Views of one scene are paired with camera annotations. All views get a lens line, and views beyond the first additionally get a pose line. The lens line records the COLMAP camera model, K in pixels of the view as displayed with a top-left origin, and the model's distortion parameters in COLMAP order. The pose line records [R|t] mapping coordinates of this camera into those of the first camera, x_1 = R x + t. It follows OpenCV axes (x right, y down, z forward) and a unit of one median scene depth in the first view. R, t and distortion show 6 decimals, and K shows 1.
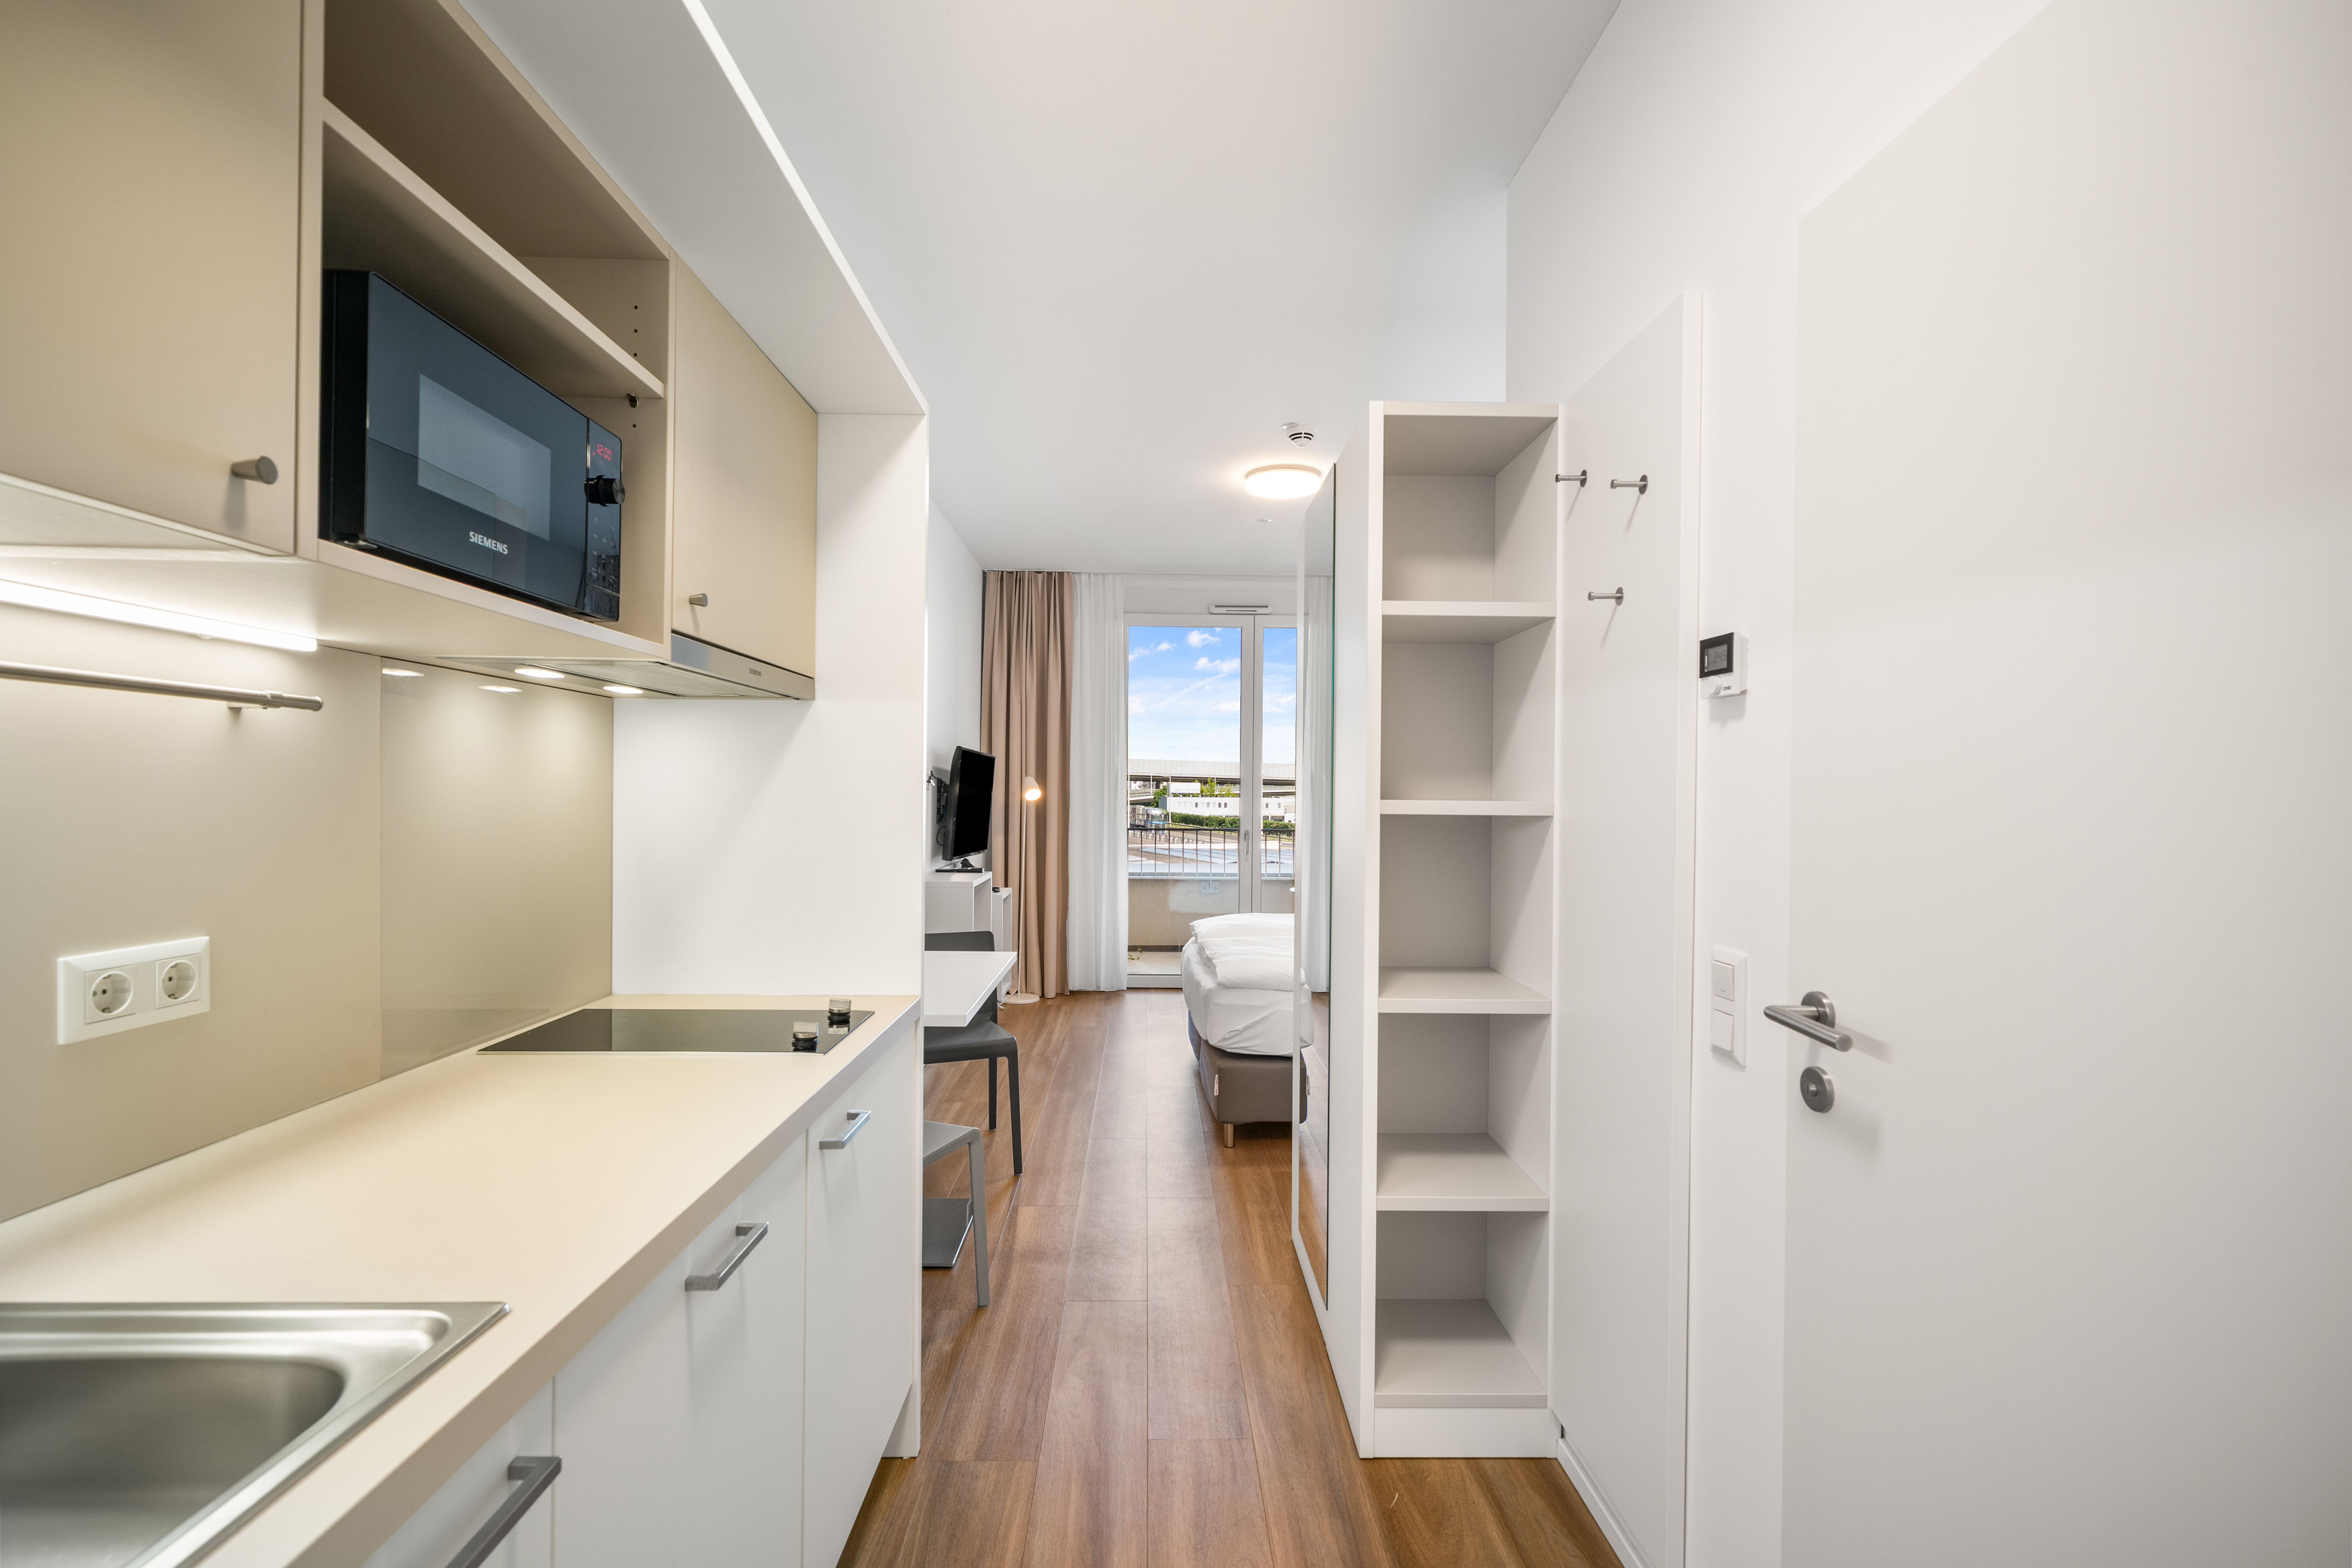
lens RADIAL K [[1020.0, 0, 1175.9], [0, 1020.0, 786.9], [0, 0, 1]] dist [-0.000070, -0.000015]
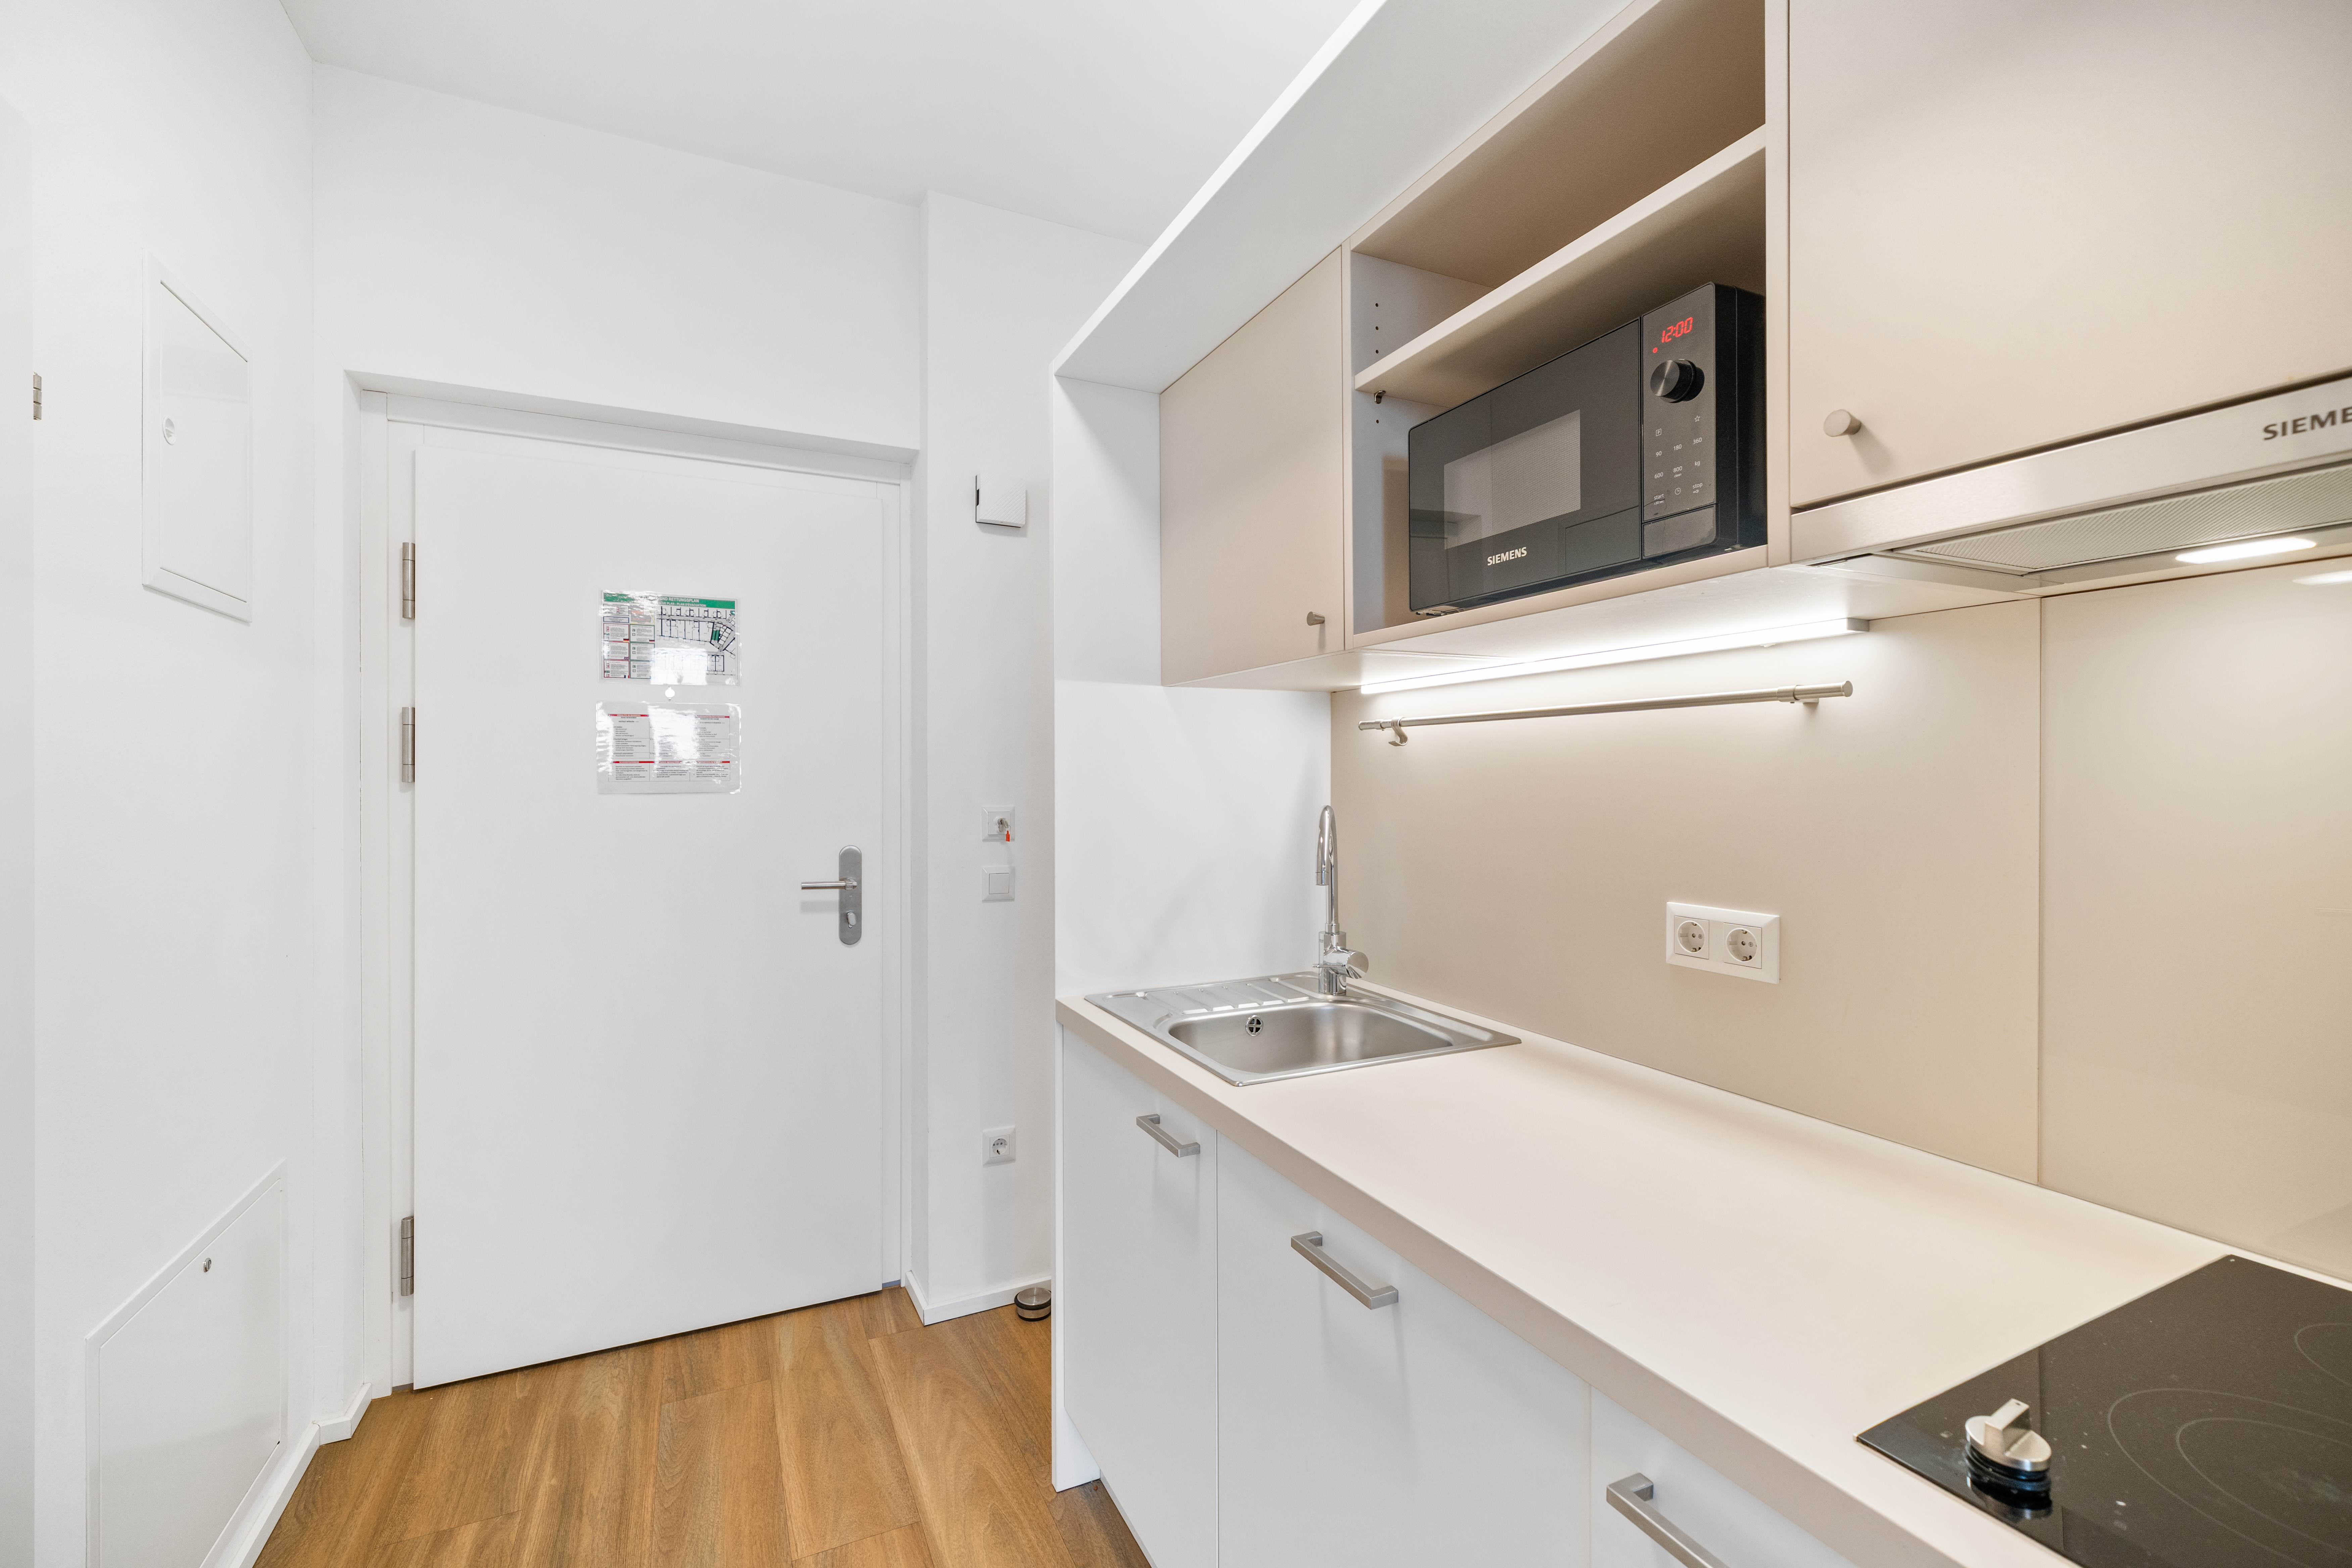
lens RADIAL K [[978.2, 0, 1157.6], [0, 978.2, 773.4], [0, 0, 1]] dist [-0.004131, -0.000199]
pose [[-0.916945, -0.002022, -0.399008, 0.079756], [0.001284, 0.999967, -0.008018, 0.000881], [0.399011, -0.007864, -0.916912, 1.690480]]
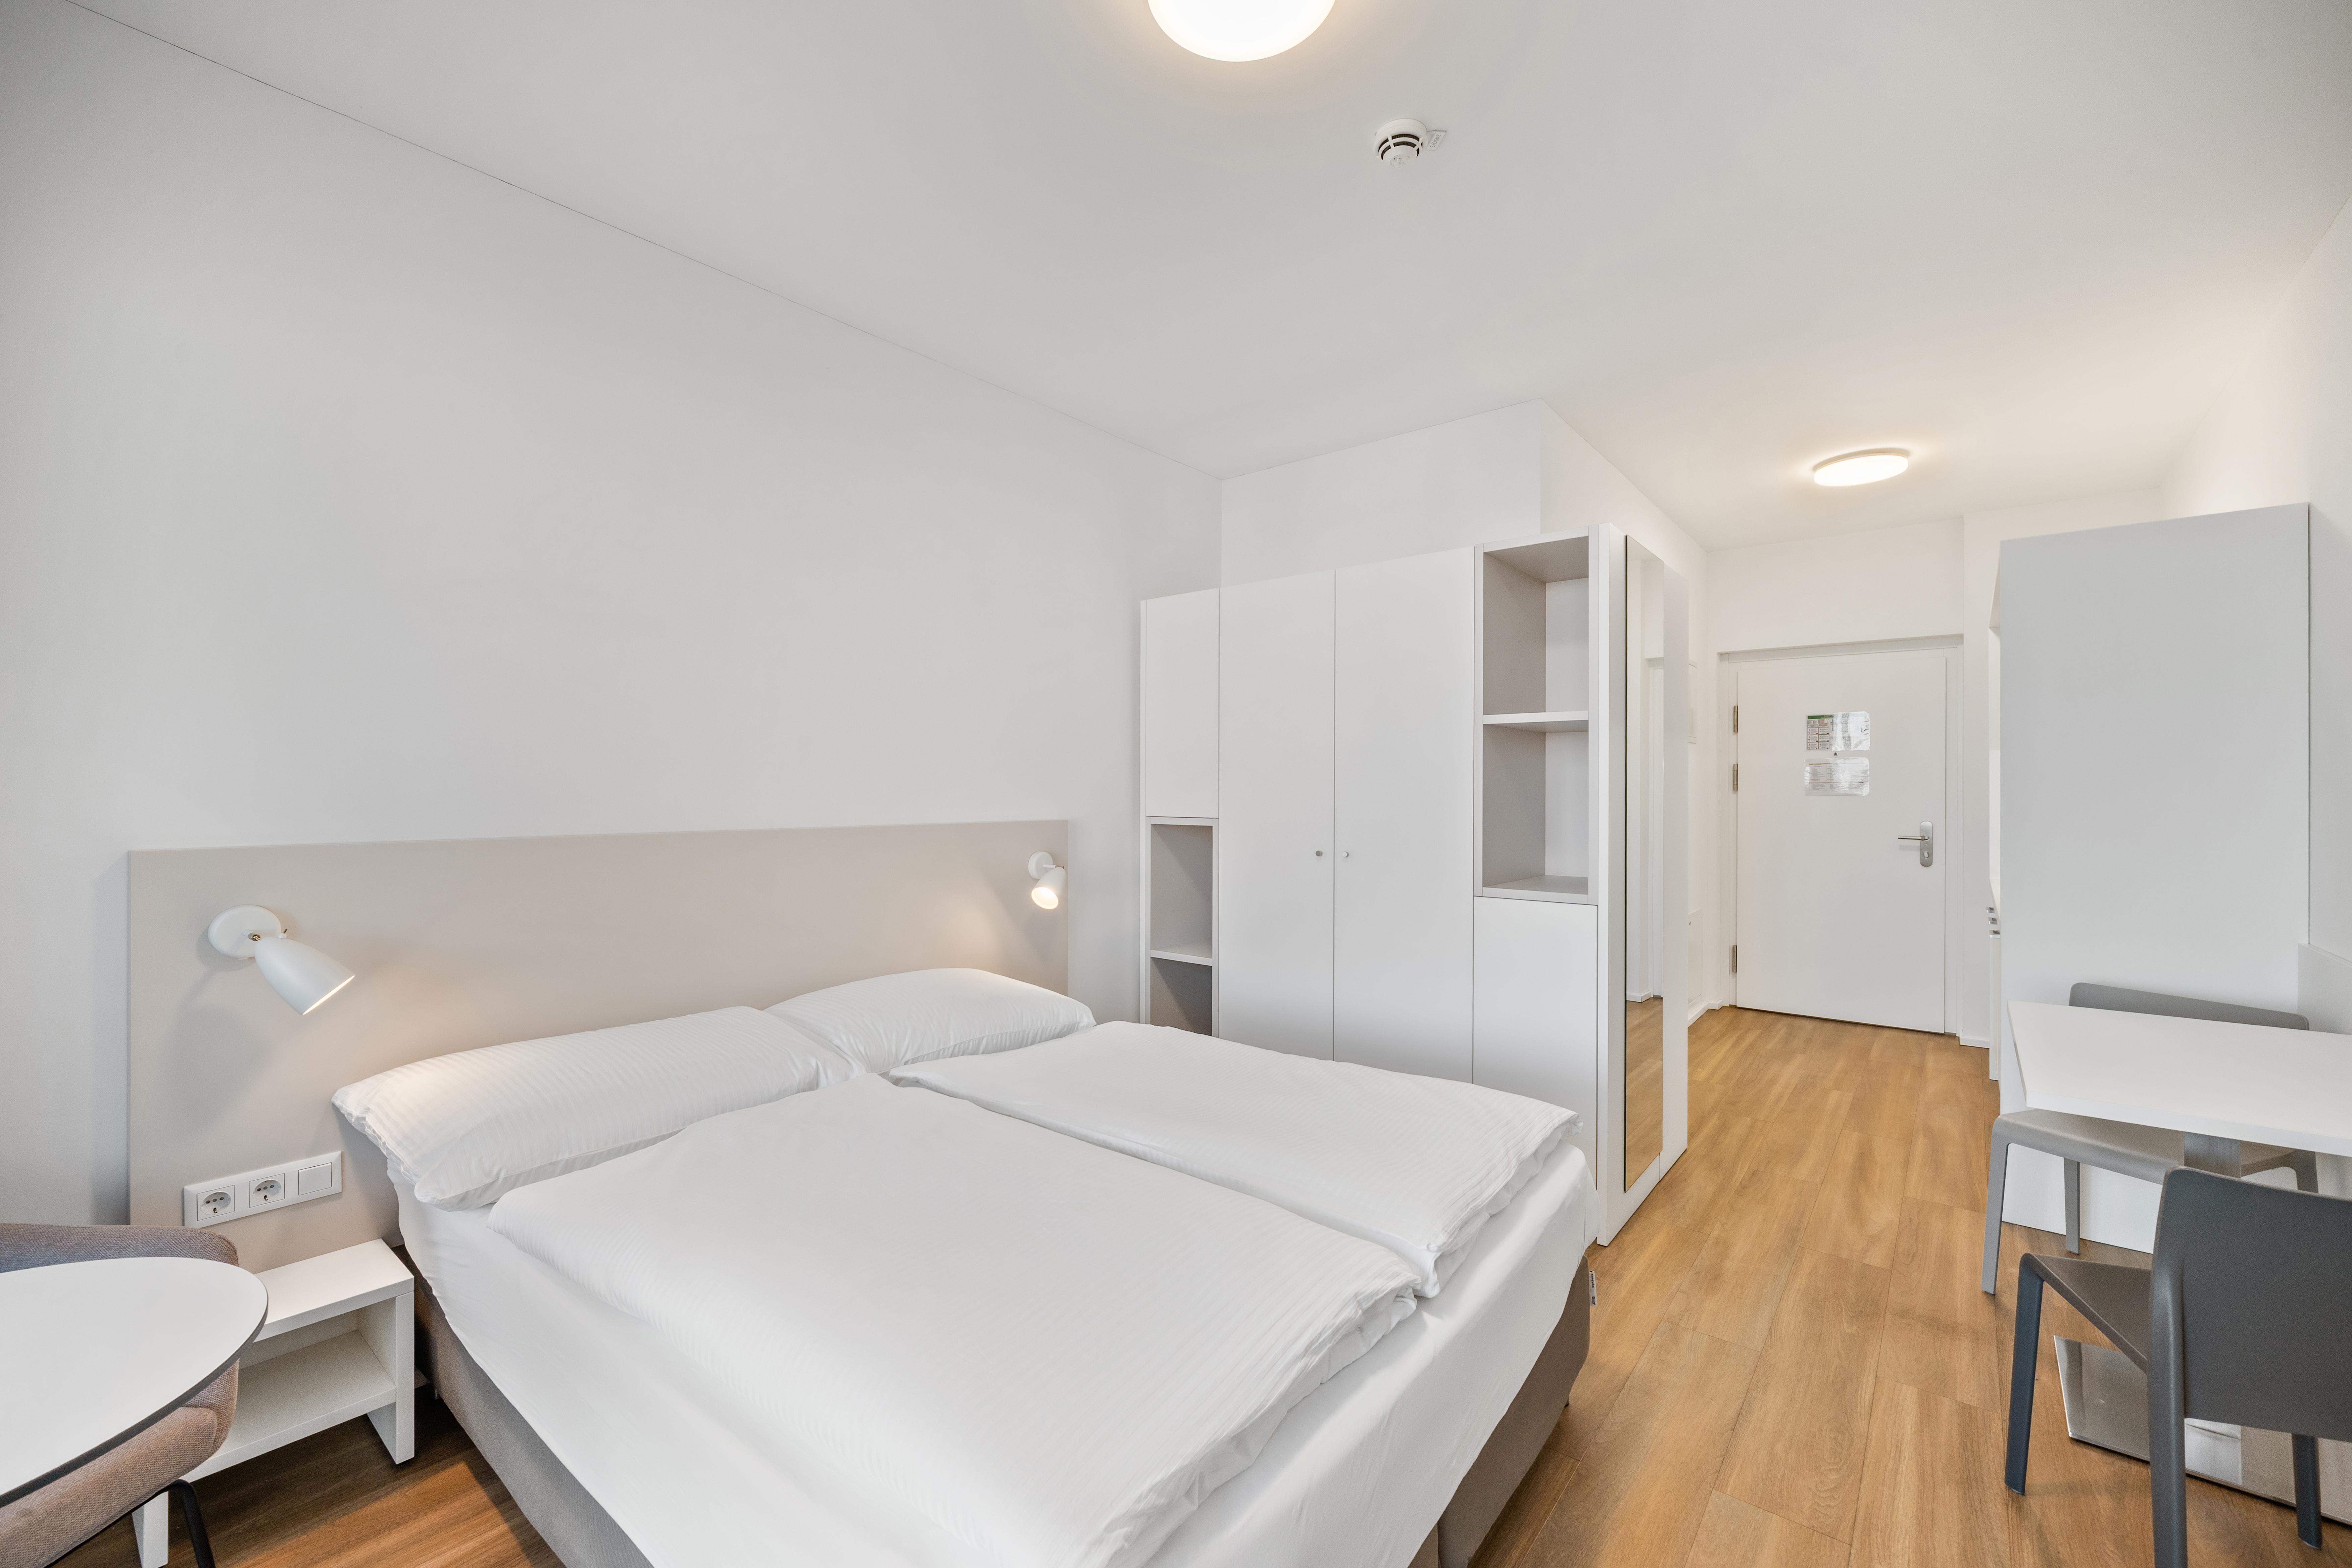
lens RADIAL K [[978.2, 0, 1164.2], [0, 978.2, 787.8], [0, 0, 1]] dist [-0.004131, -0.000199]
pose [[-0.750376, -0.002661, 0.661006, -0.112169], [-0.013638, 0.999841, -0.011457, 0.028458], [-0.660871, -0.017612, -0.750293, 2.877666]]
